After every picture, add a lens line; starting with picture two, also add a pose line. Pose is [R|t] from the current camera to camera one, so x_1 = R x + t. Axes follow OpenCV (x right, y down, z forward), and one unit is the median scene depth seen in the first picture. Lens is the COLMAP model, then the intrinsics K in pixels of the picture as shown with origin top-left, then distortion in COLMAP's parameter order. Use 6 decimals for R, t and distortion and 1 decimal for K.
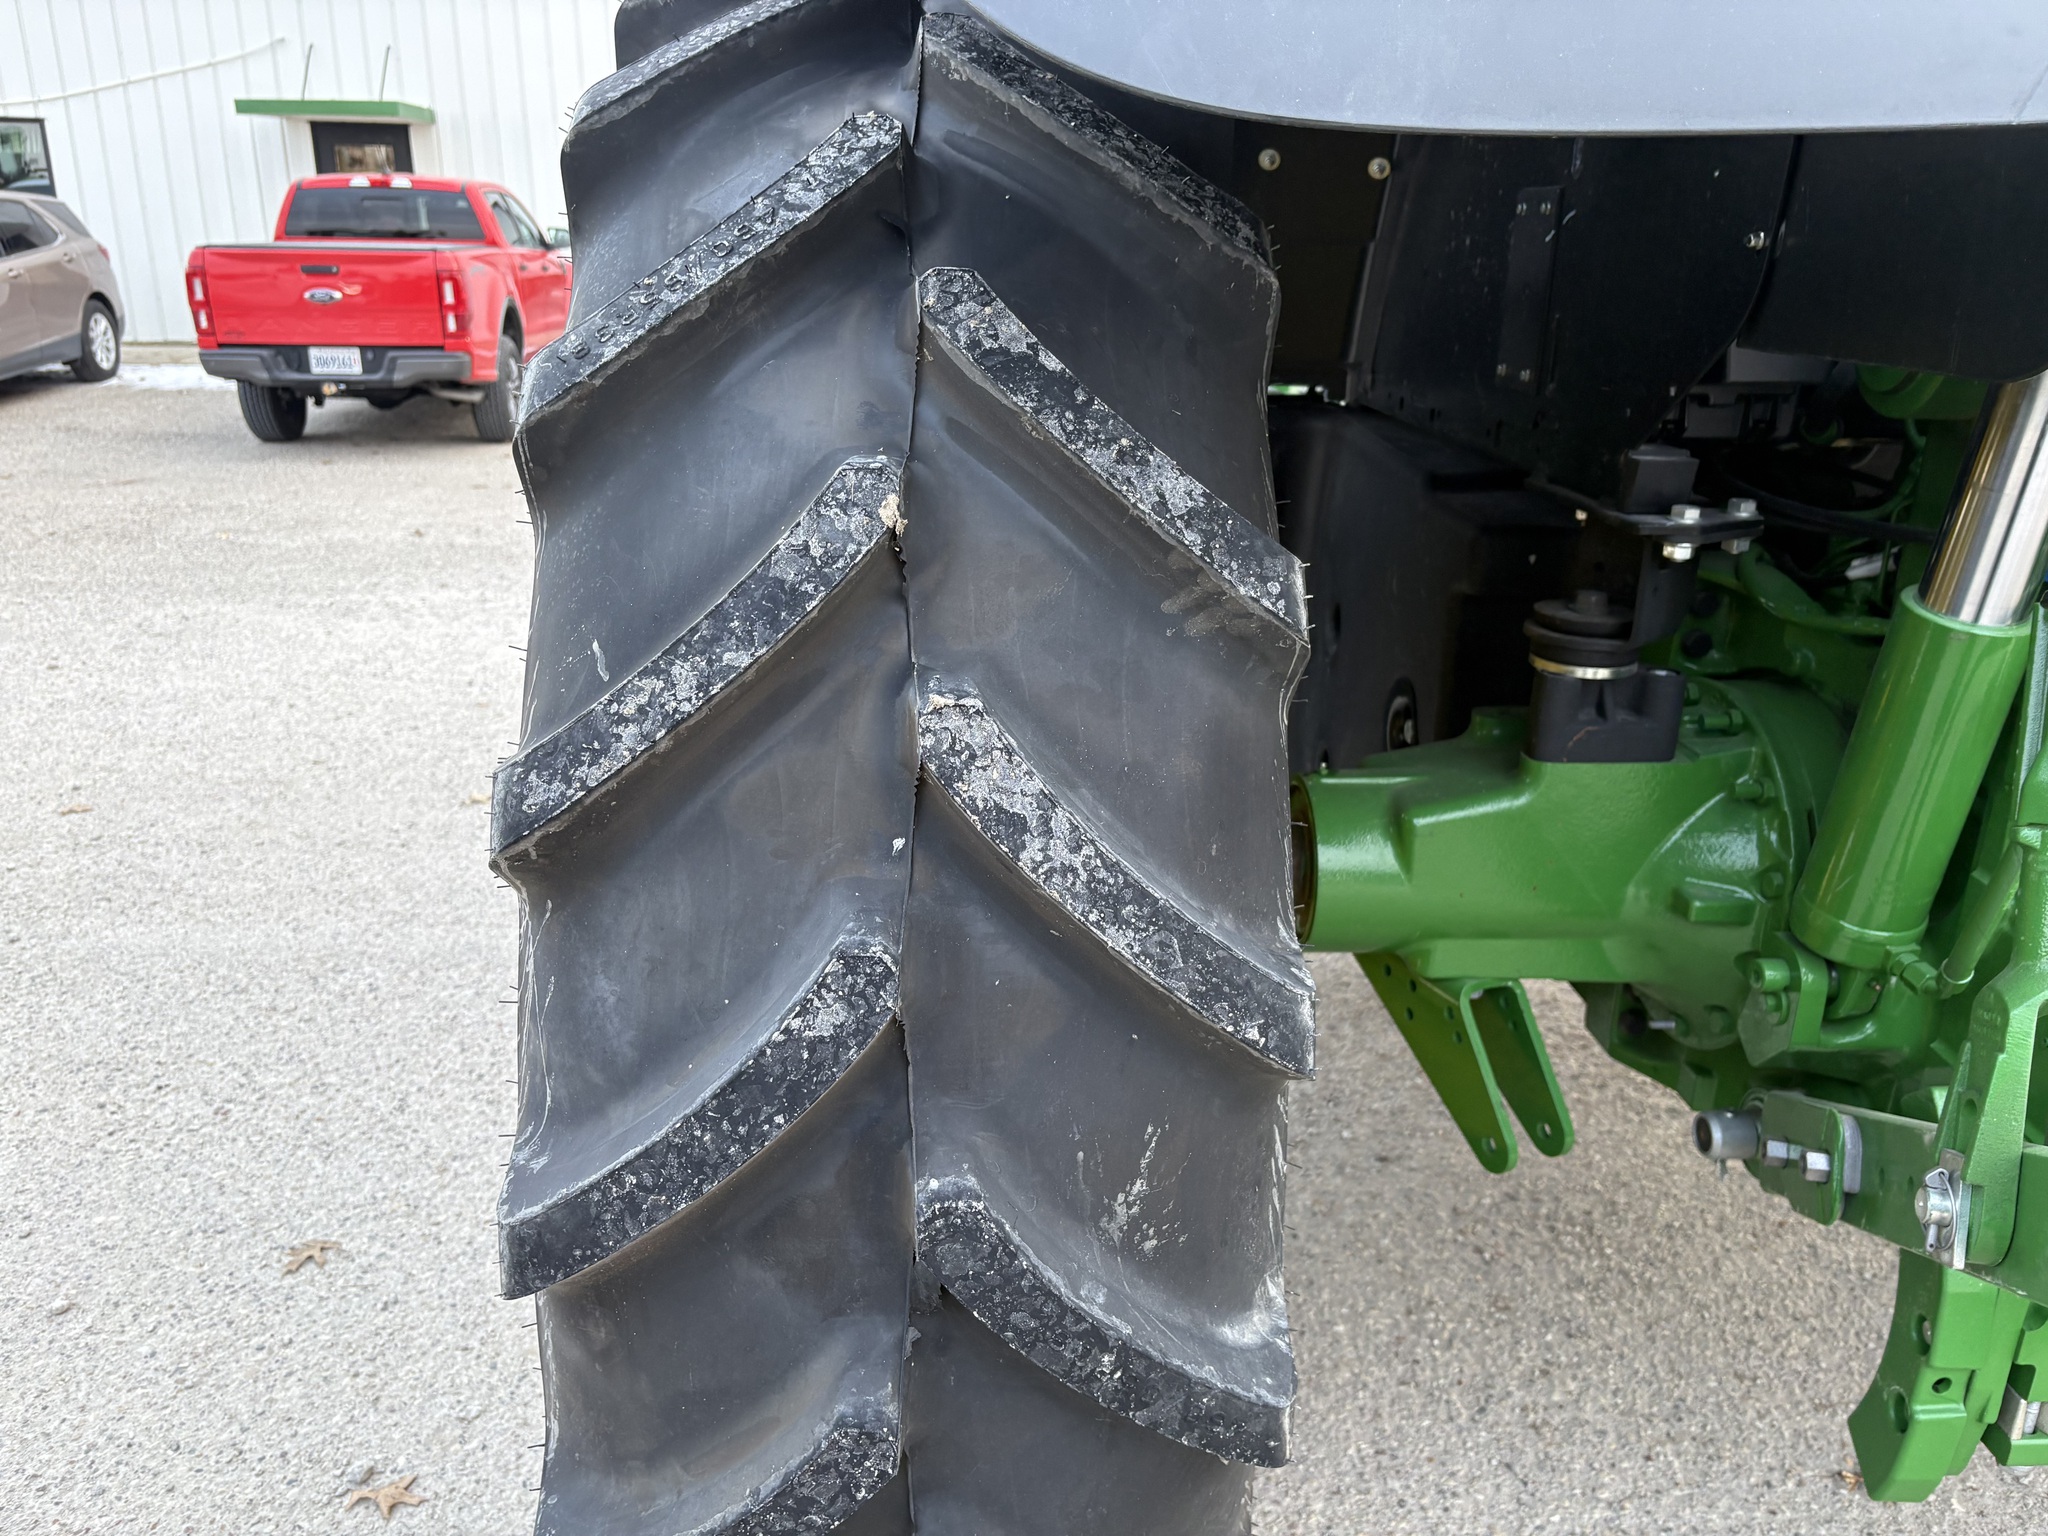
lens RADIAL K [[1567.1, 0, 1021.8], [0, 1567.1, 790.0], [0, 0, 1]] dist [0.054310, -0.060024]
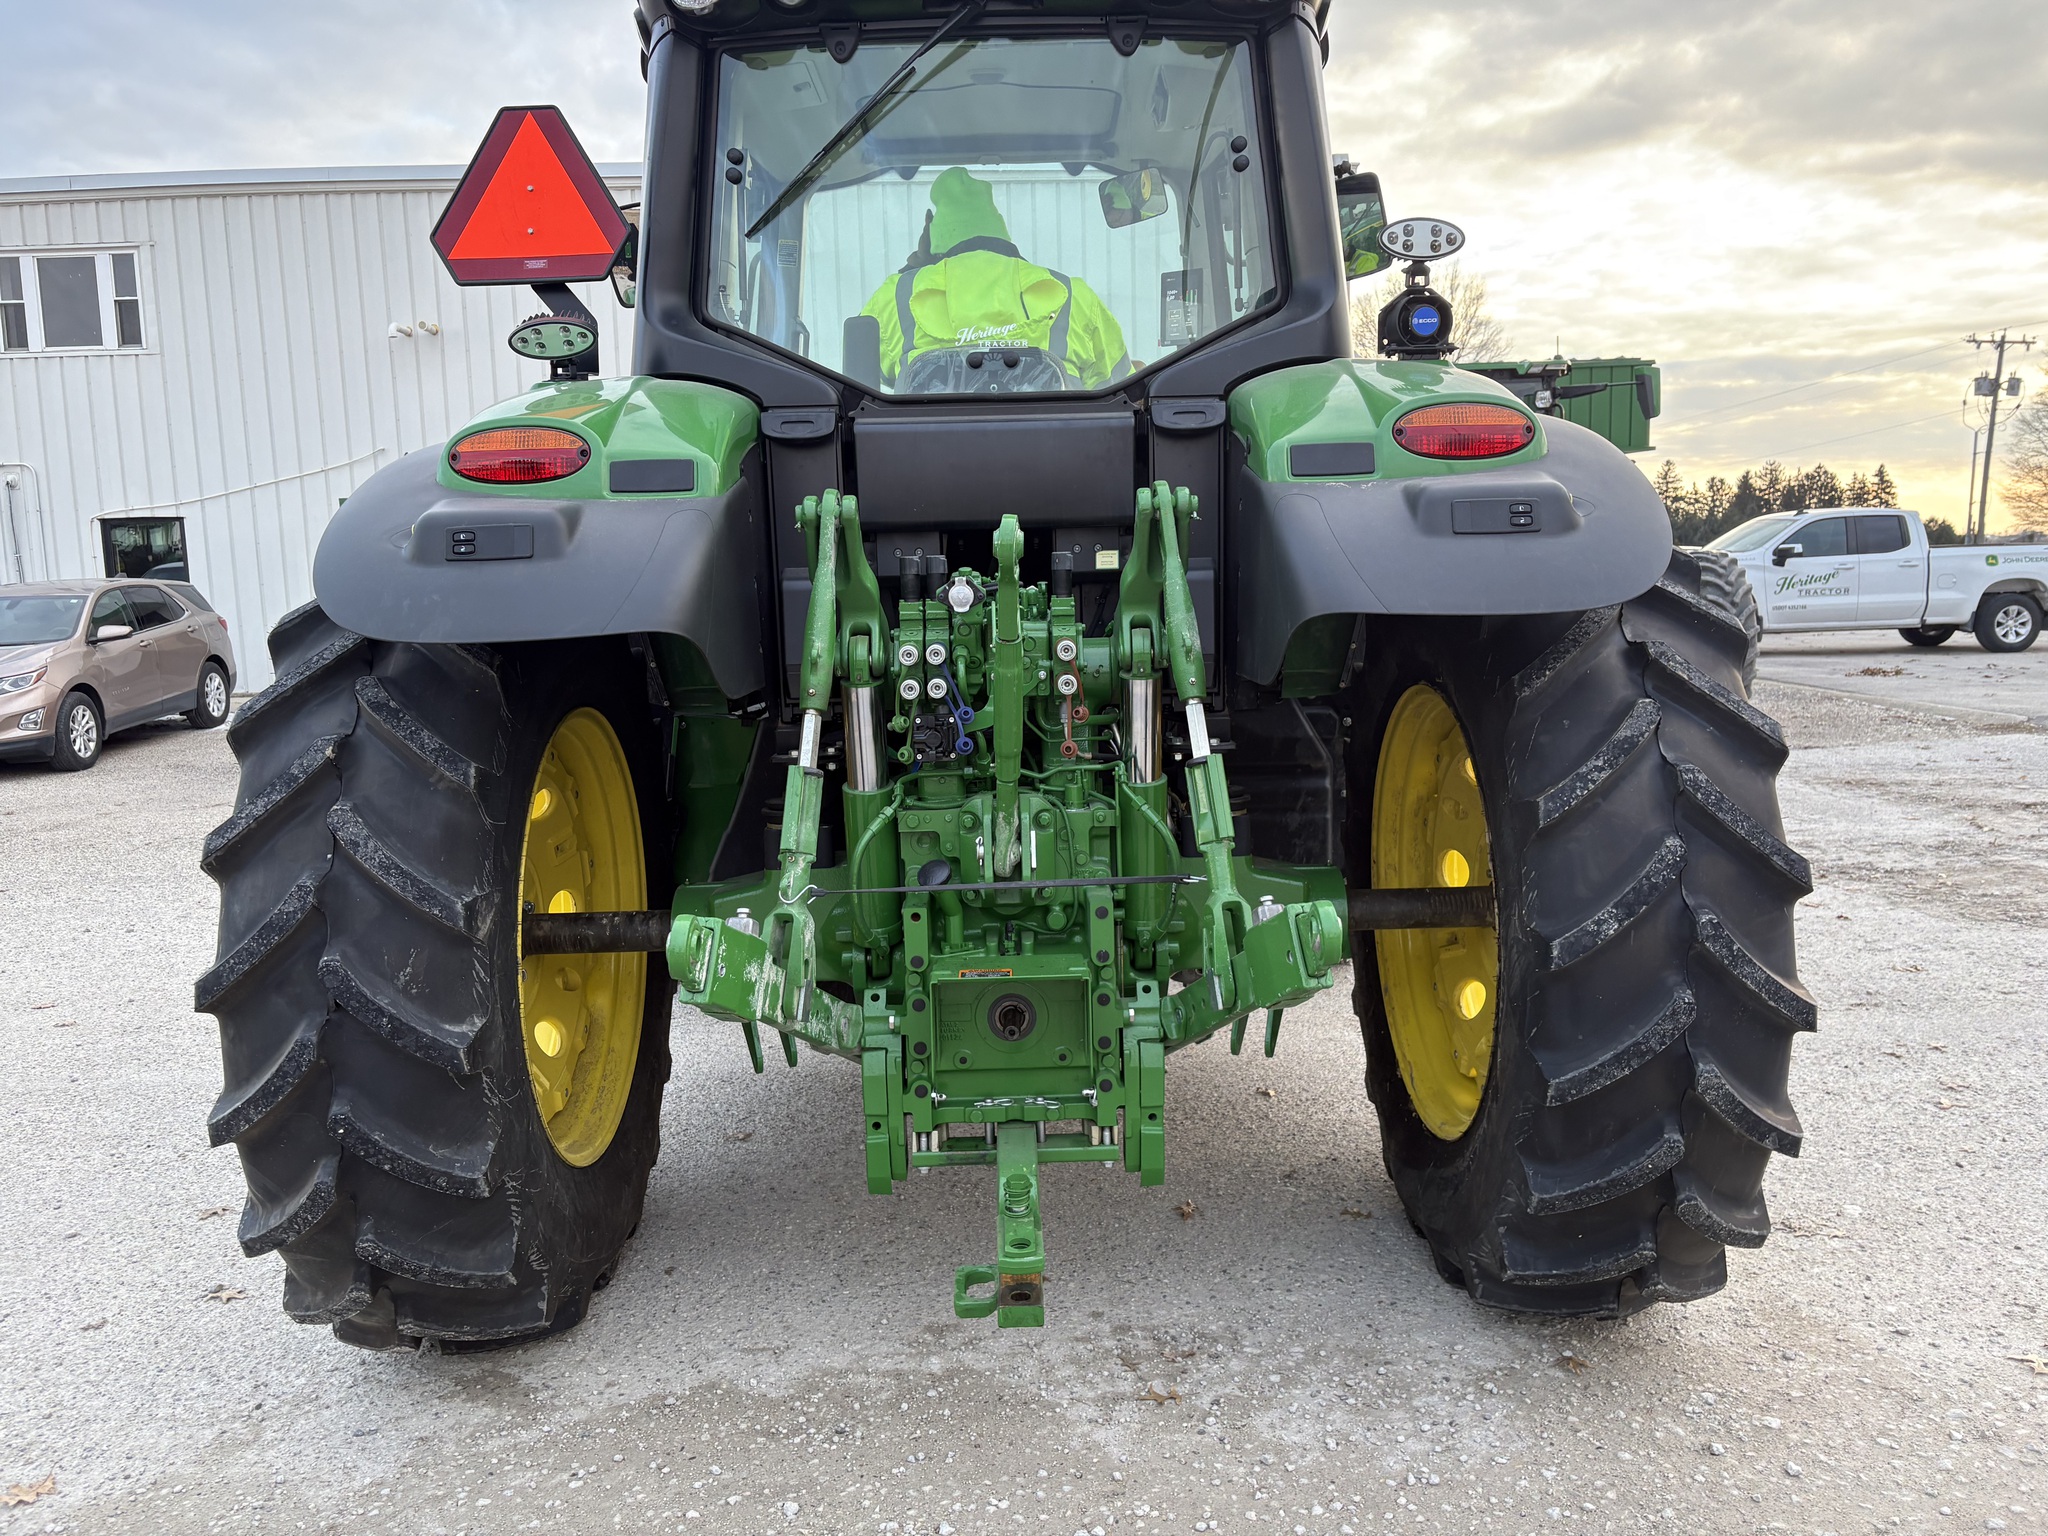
lens RADIAL K [[1561.1, 0, 1024.0], [0, 1561.1, 768.0], [0, 0, 1]] dist [0.031728, -0.005810]
pose [[0.998224, -0.036046, -0.047423, 1.407142], [0.025549, 0.978265, -0.205779, 0.523235], [0.053810, 0.204202, 0.977449, -1.949618]]
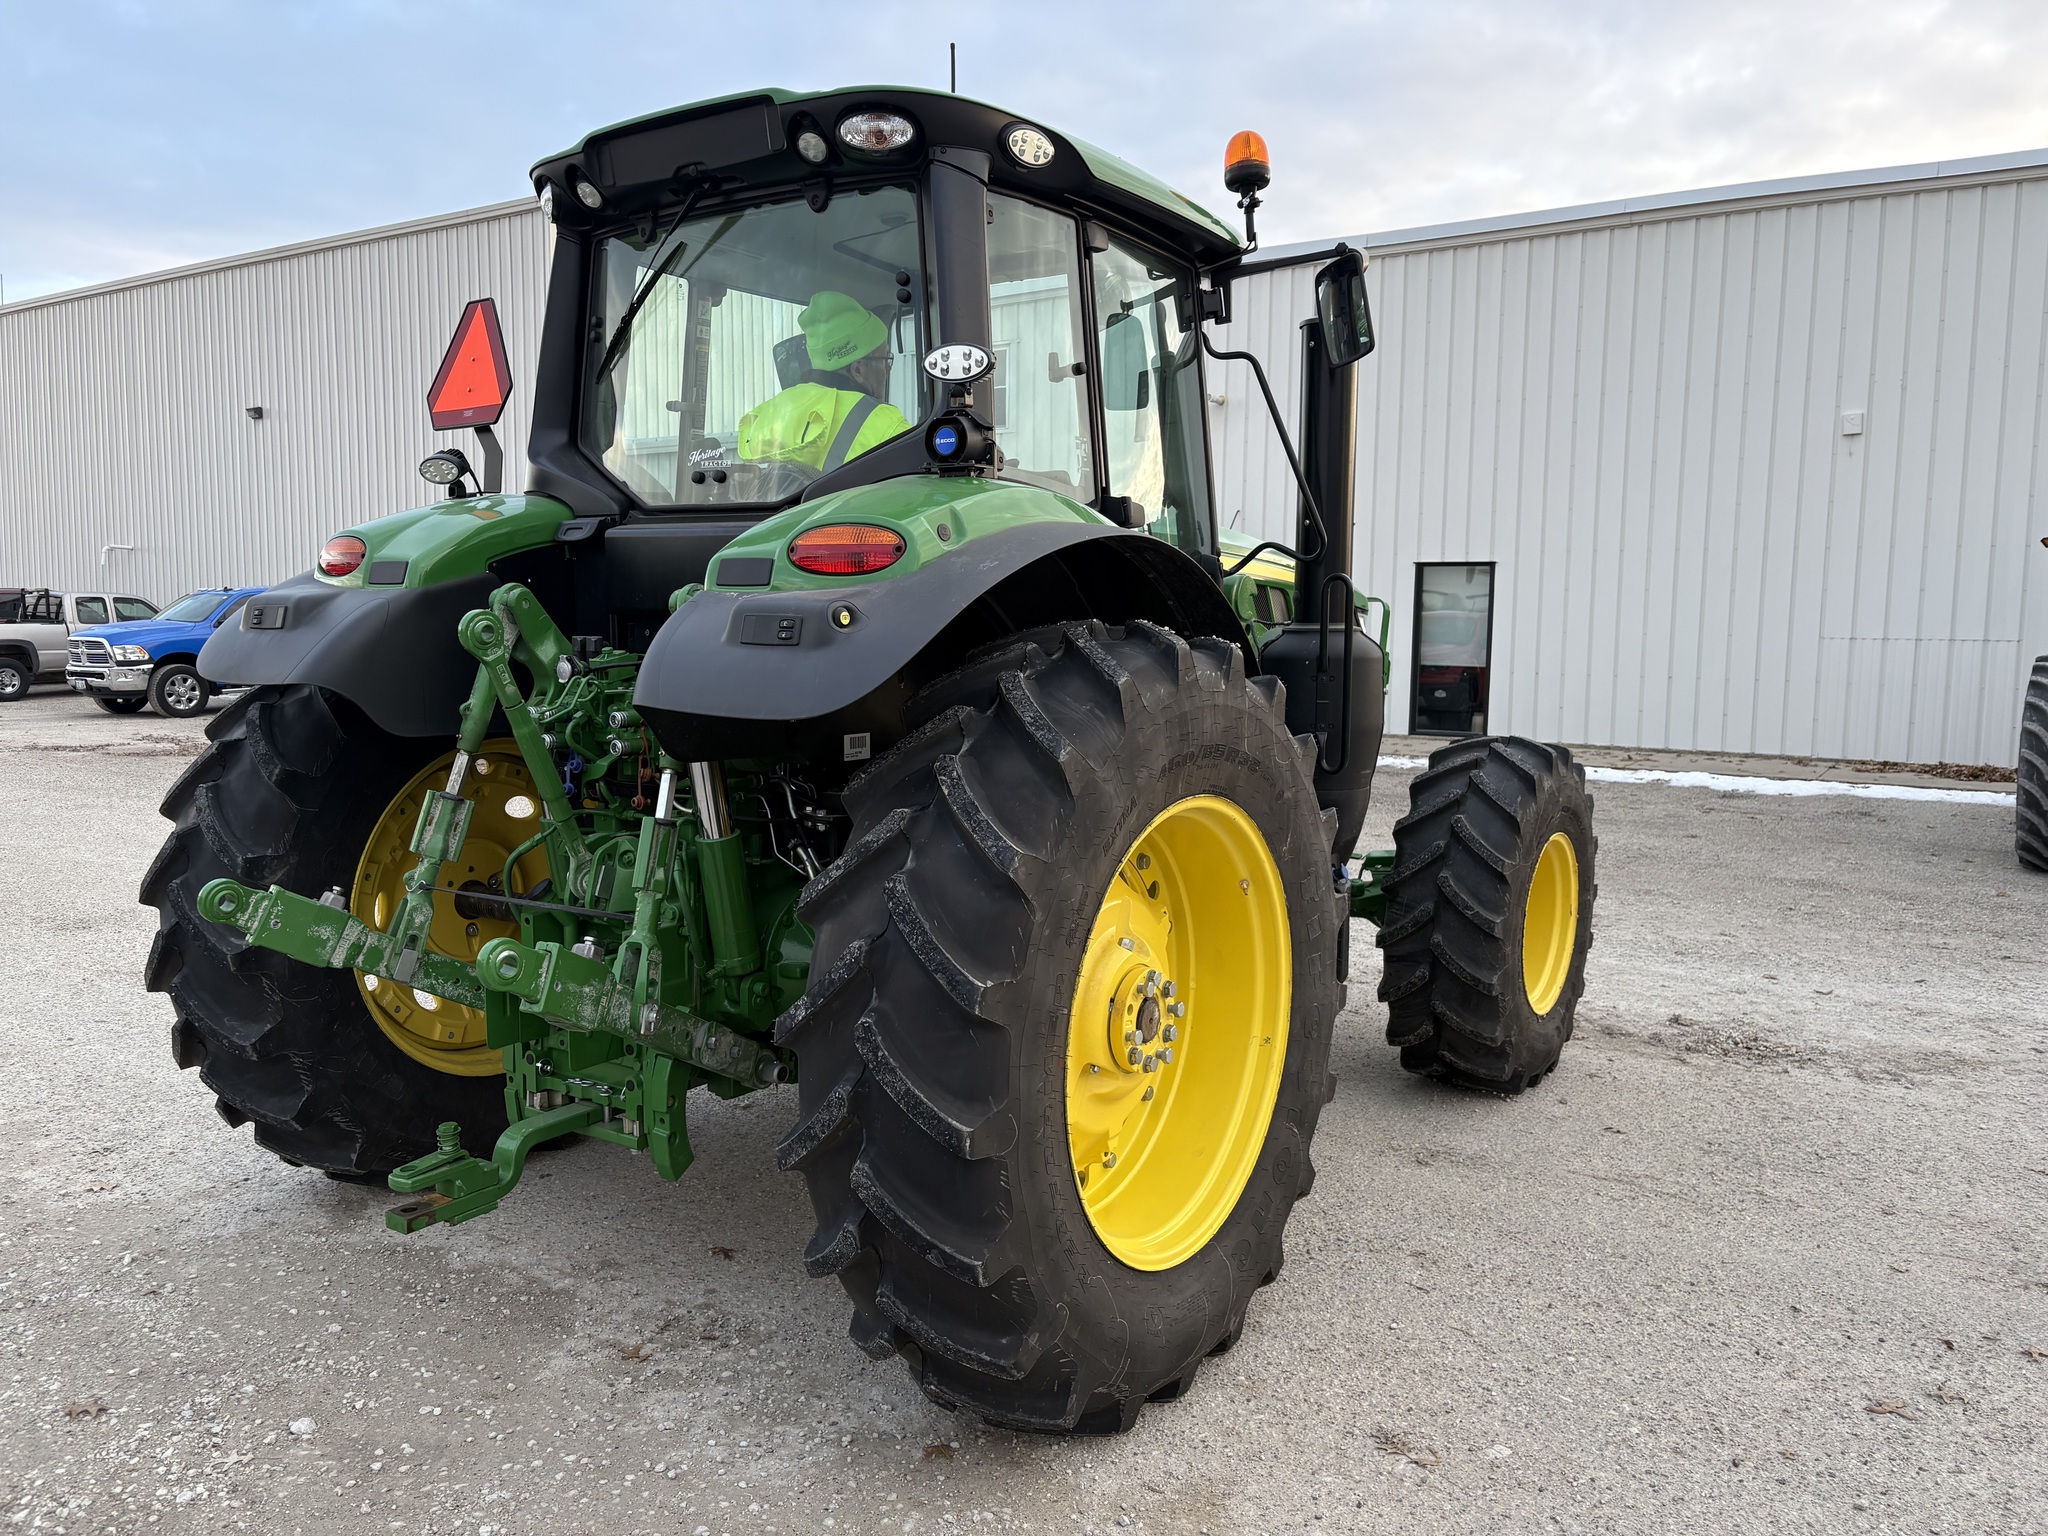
lens RADIAL K [[1567.1, 0, 1021.8], [0, 1567.1, 790.0], [0, 0, 1]] dist [0.054310, -0.060024]
pose [[0.785005, 0.062488, -0.616330, 4.532735], [-0.204808, 0.965134, -0.163006, 0.237930], [0.584655, 0.254189, 0.770433, -1.272926]]
